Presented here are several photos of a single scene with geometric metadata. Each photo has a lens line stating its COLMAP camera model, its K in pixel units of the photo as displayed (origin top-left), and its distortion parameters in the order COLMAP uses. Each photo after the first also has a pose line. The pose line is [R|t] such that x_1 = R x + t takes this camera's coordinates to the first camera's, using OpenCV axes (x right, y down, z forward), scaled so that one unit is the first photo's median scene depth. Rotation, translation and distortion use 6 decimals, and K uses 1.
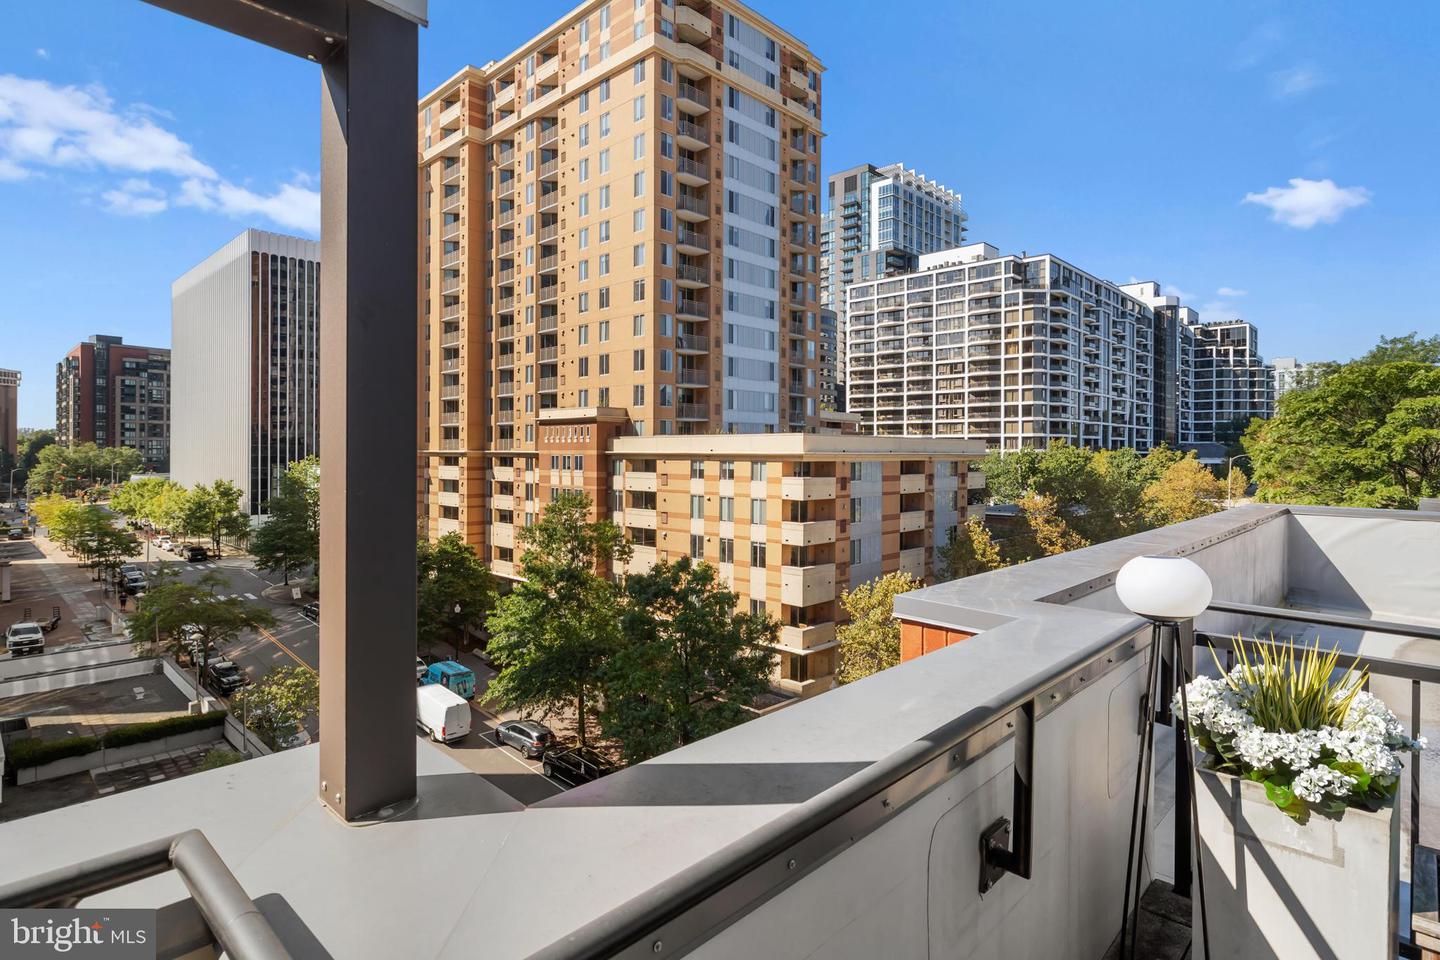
lens RADIAL K [[741.0, 0, 695.8], [0, 741.0, 461.8], [0, 0, 1]] dist [0.020454, -0.000264]
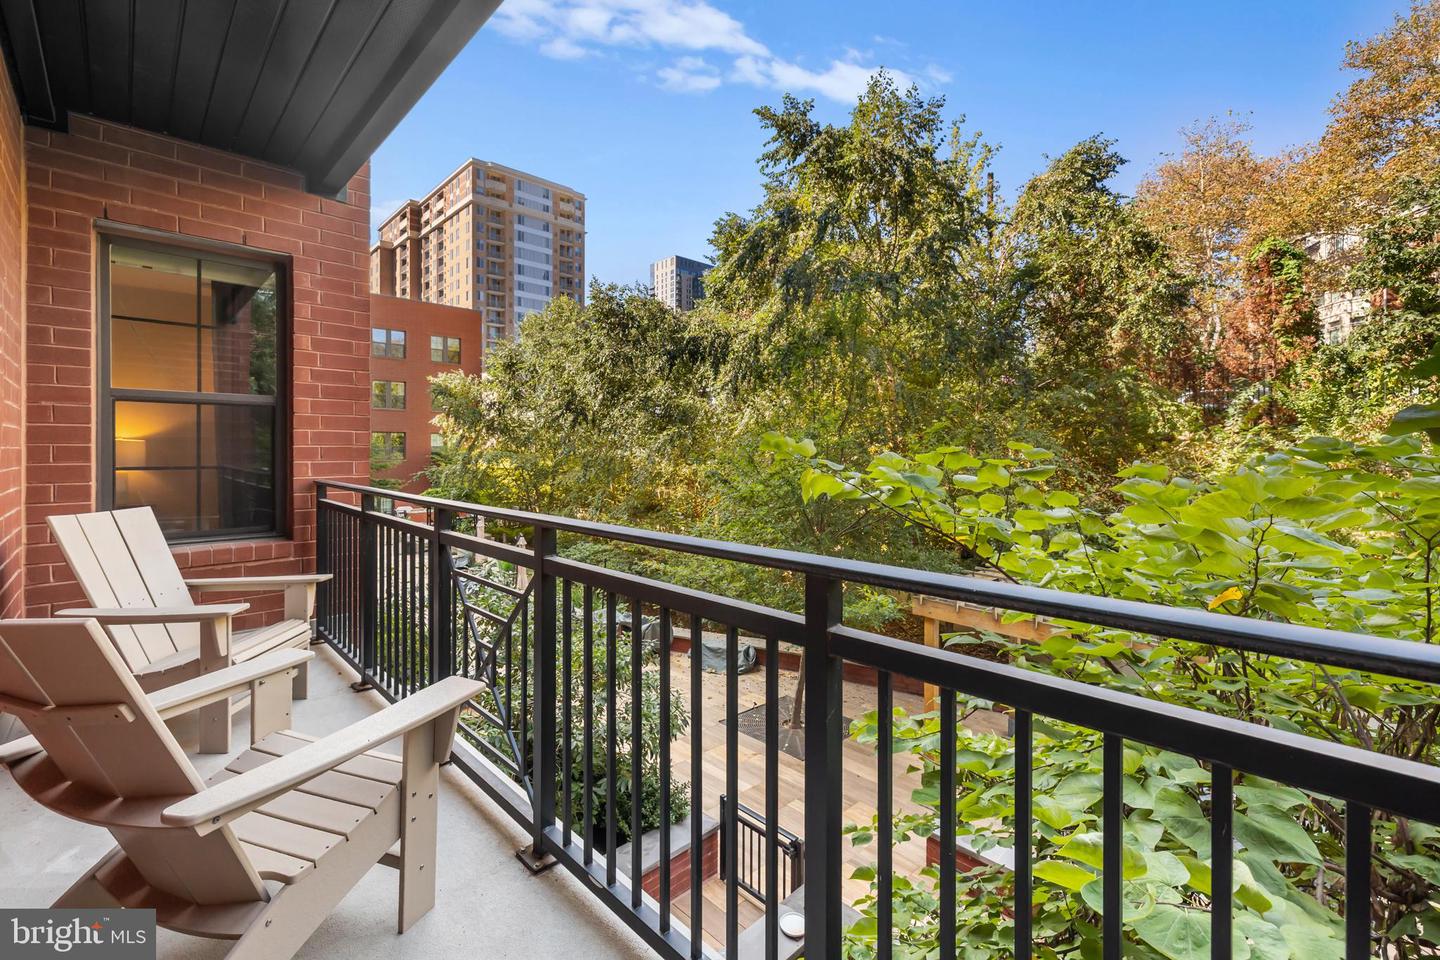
lens RADIAL K [[612.4, 0, 719.8], [0, 612.4, 451.4], [0, 0, 1]] dist [0.004914, -0.000197]
pose [[0.999549, -0.003077, -0.029884, 0.406145], [0.002943, 0.999985, -0.004513, 0.104869], [0.029897, 0.004423, 0.999543, -0.430226]]
